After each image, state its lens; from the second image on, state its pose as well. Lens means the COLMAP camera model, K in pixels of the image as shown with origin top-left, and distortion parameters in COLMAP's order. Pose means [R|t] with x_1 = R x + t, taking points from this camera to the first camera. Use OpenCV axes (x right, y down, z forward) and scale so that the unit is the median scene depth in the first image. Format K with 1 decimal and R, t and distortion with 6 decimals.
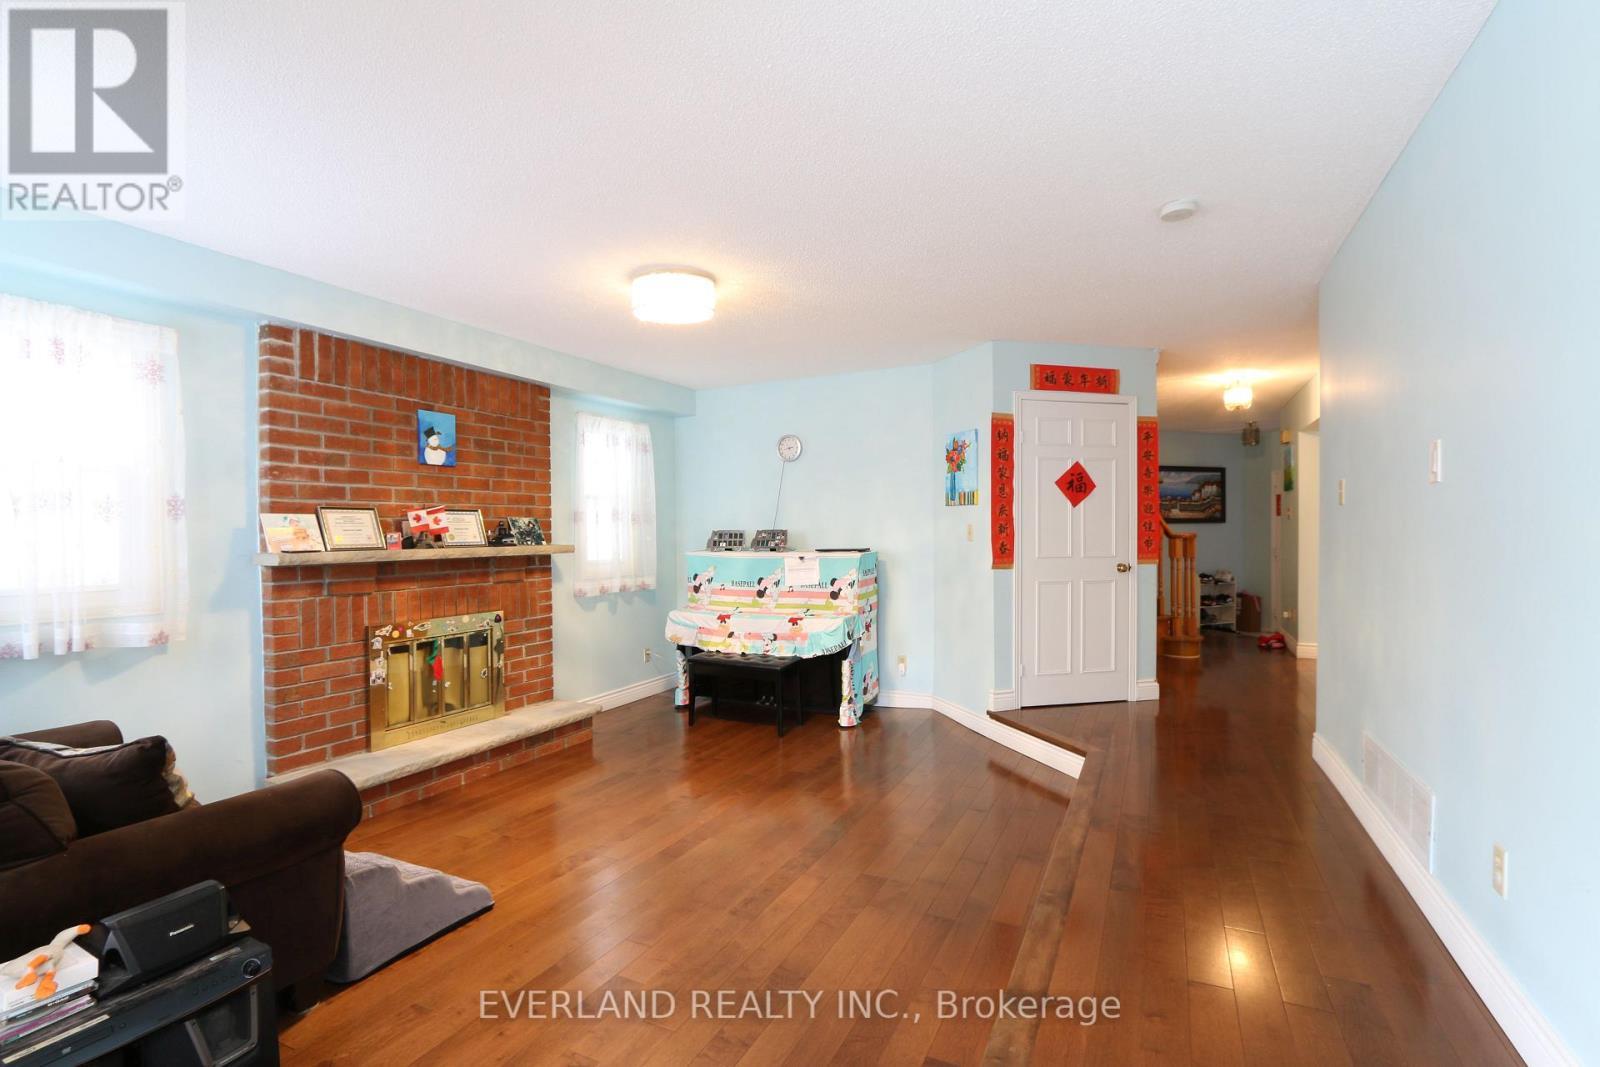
lens RADIAL K [[735.0, 0, 816.3], [0, 735.0, 541.2], [0, 0, 1]] dist [-0.027019, 0.006340]
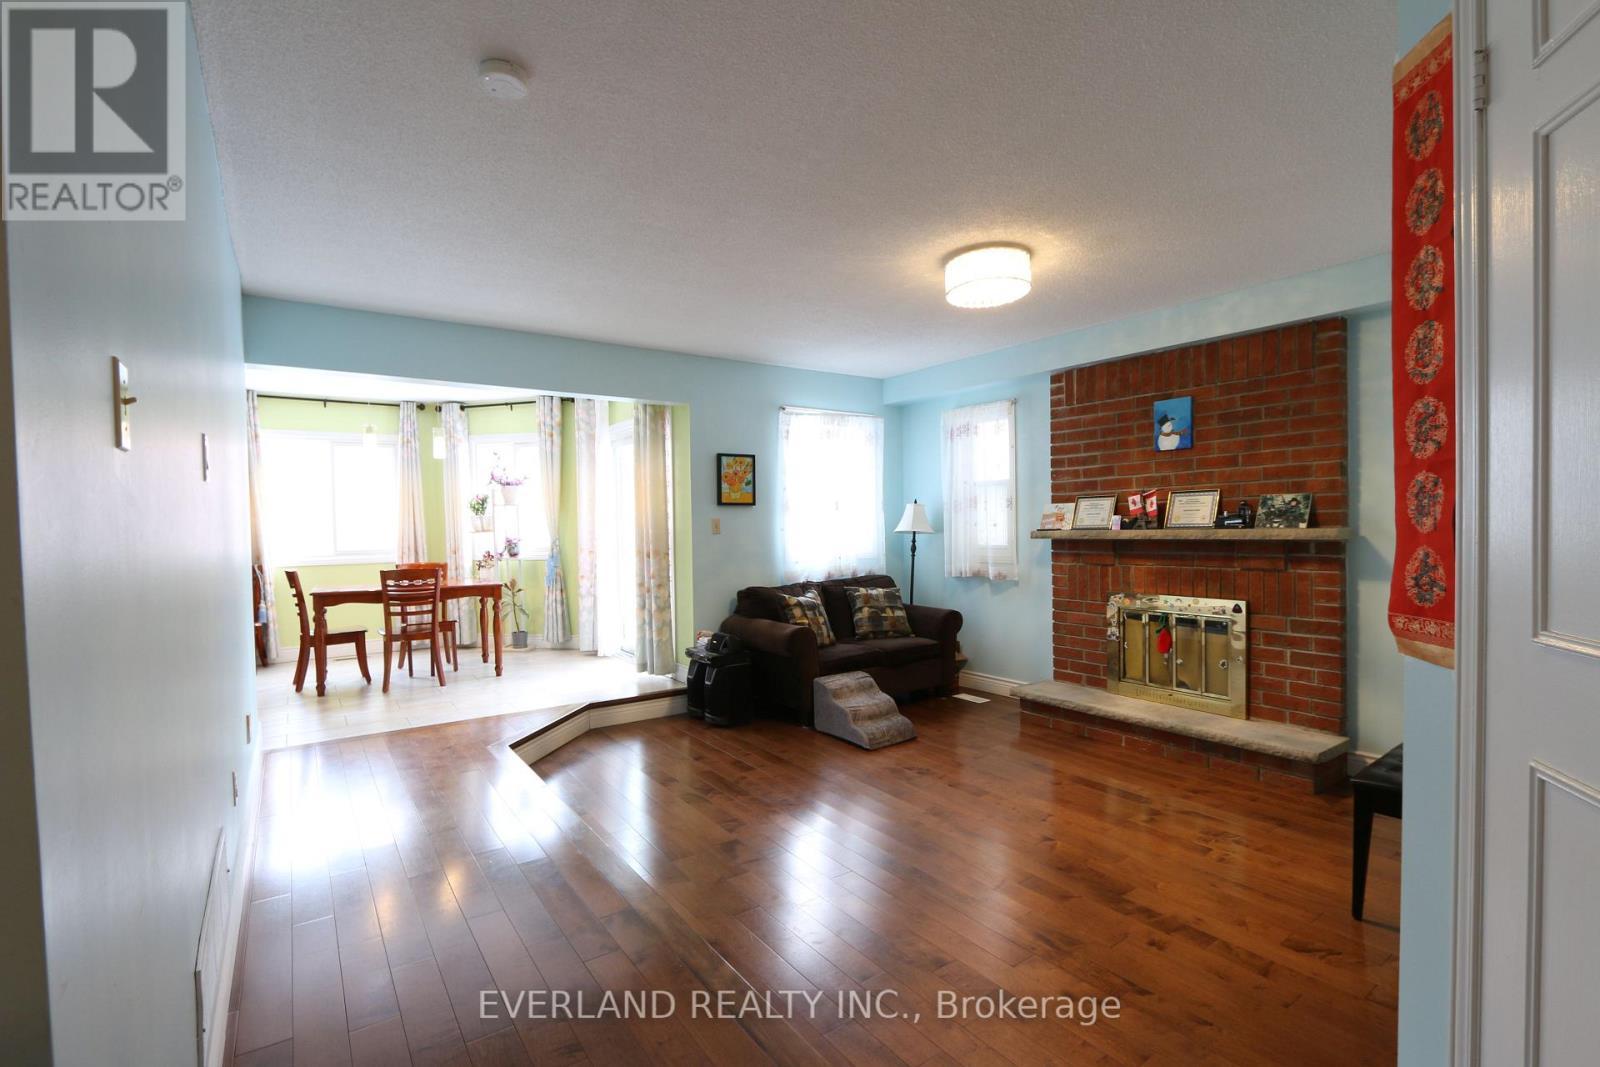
lens RADIAL K [[735.0, 0, 816.3], [0, 735.0, 541.2], [0, 0, 1]] dist [-0.027019, 0.006340]
pose [[-0.483519, 0.035675, -0.874606, 0.673102], [0.010552, 0.999334, 0.034929, -0.016048], [0.875270, 0.007660, -0.483574, 1.105282]]
